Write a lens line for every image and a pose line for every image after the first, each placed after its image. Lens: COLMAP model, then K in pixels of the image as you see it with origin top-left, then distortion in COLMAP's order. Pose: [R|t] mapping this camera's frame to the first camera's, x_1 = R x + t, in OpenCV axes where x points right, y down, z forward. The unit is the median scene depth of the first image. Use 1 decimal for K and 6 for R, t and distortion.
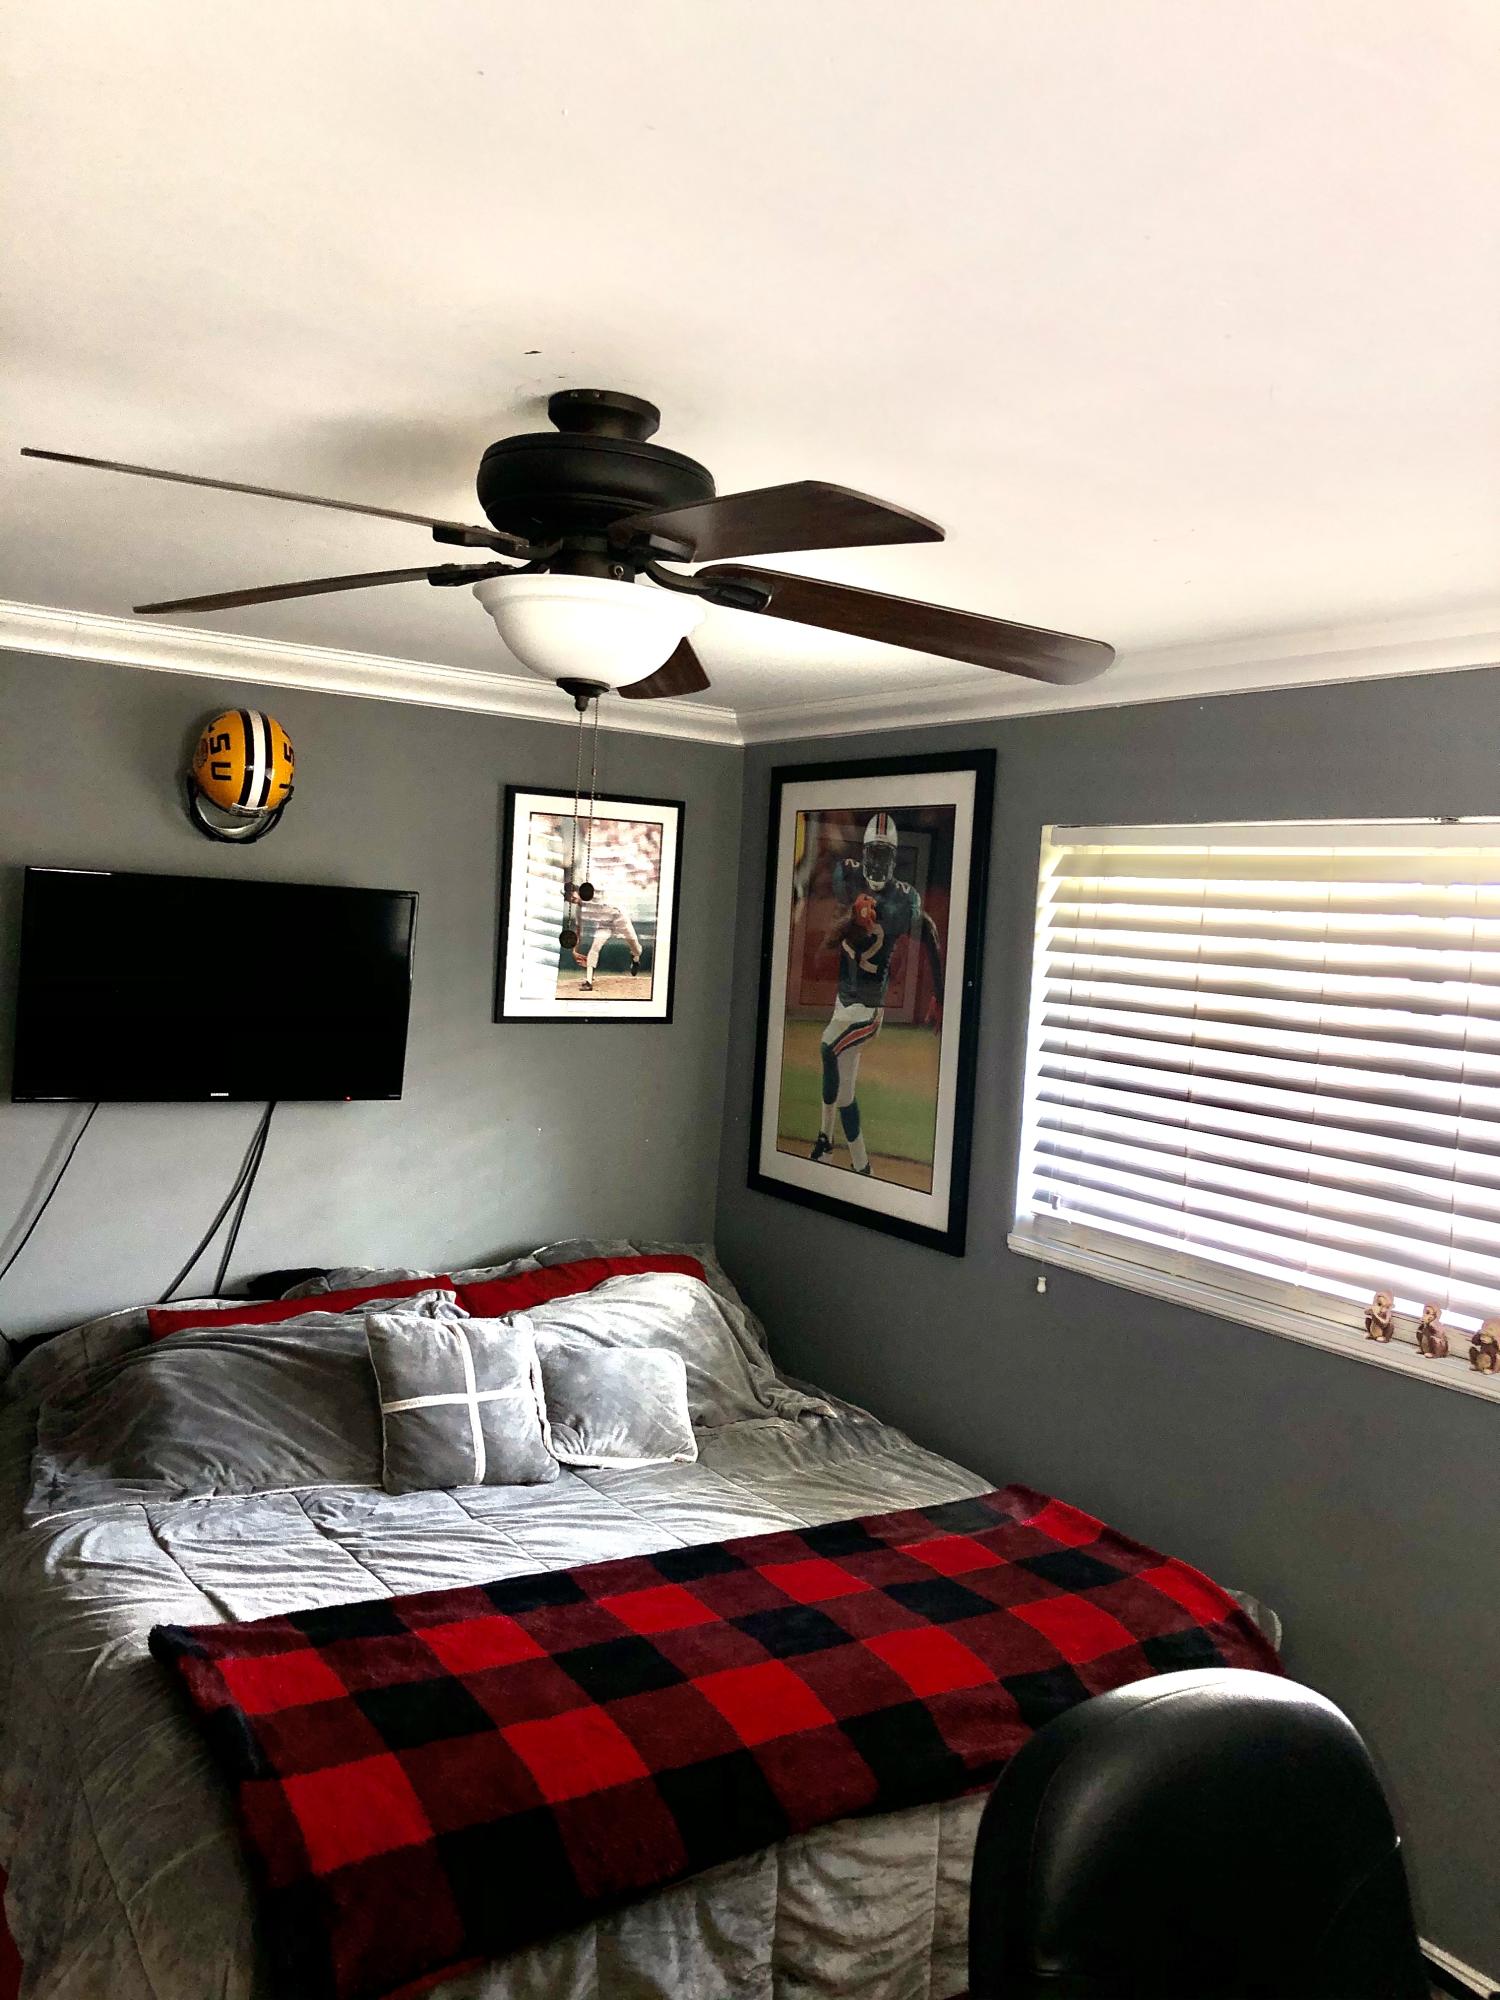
lens RADIAL K [[1626.9, 0, 750.0], [0, 1626.9, 1000.0], [0, 0, 1]] dist [0.146777, -0.315561]
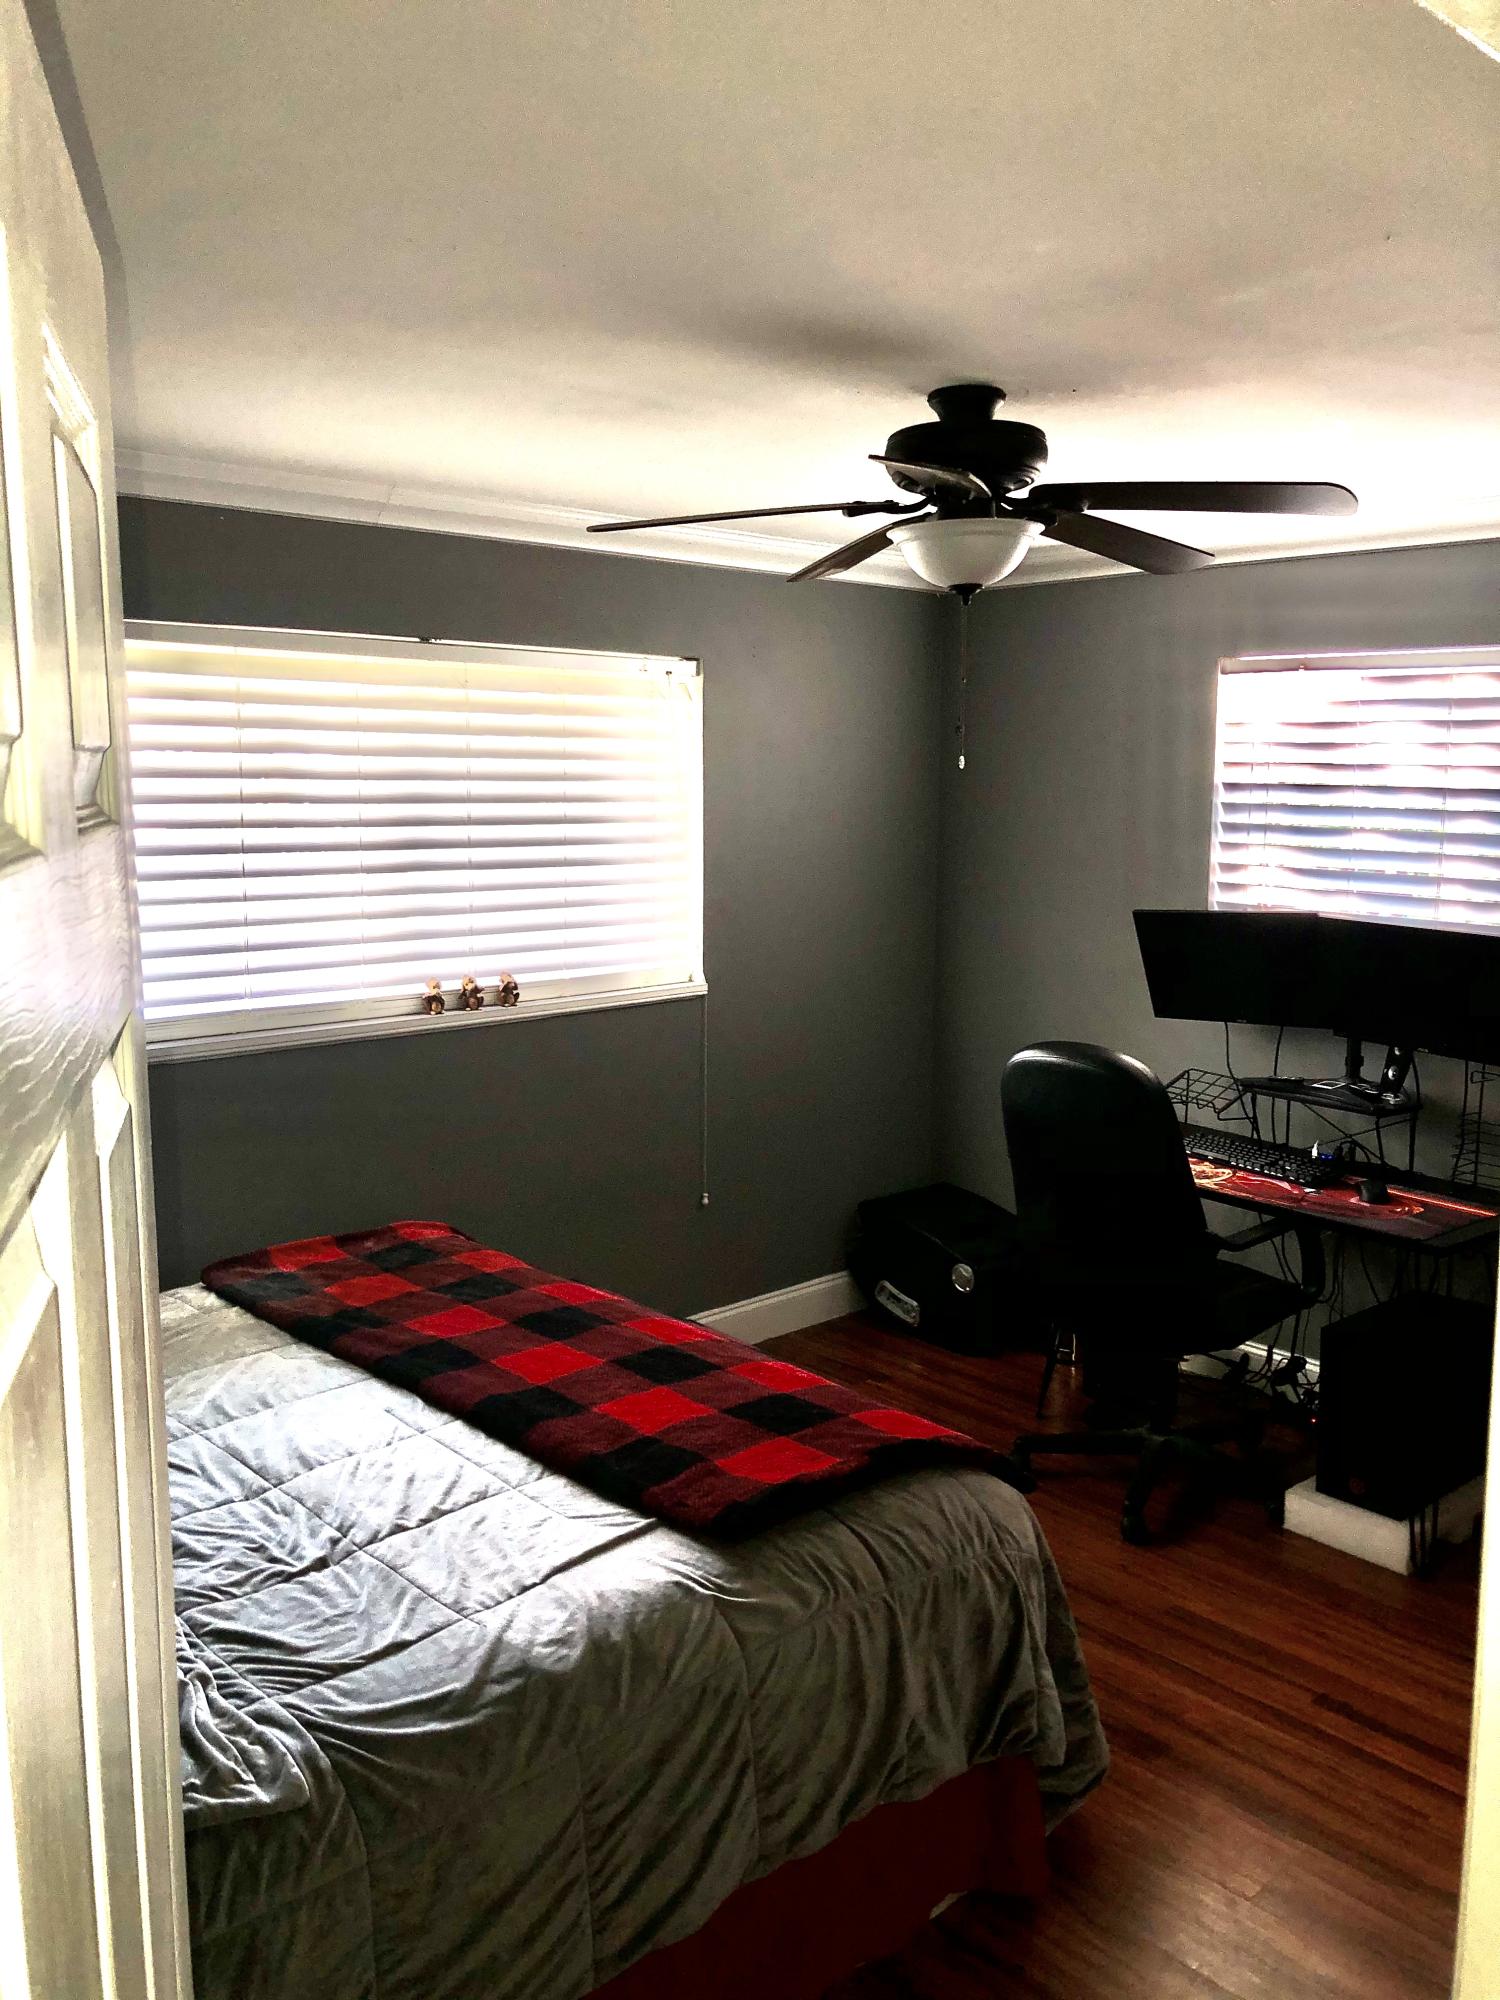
lens RADIAL K [[1626.9, 0, 750.0], [0, 1626.9, 1000.0], [0, 0, 1]] dist [0.146777, -0.315561]
pose [[-0.160089, -0.197549, 0.967133, -1.032178], [0.037586, 0.977839, 0.205957, -0.086695], [-0.986387, 0.069322, -0.149116, 0.952189]]
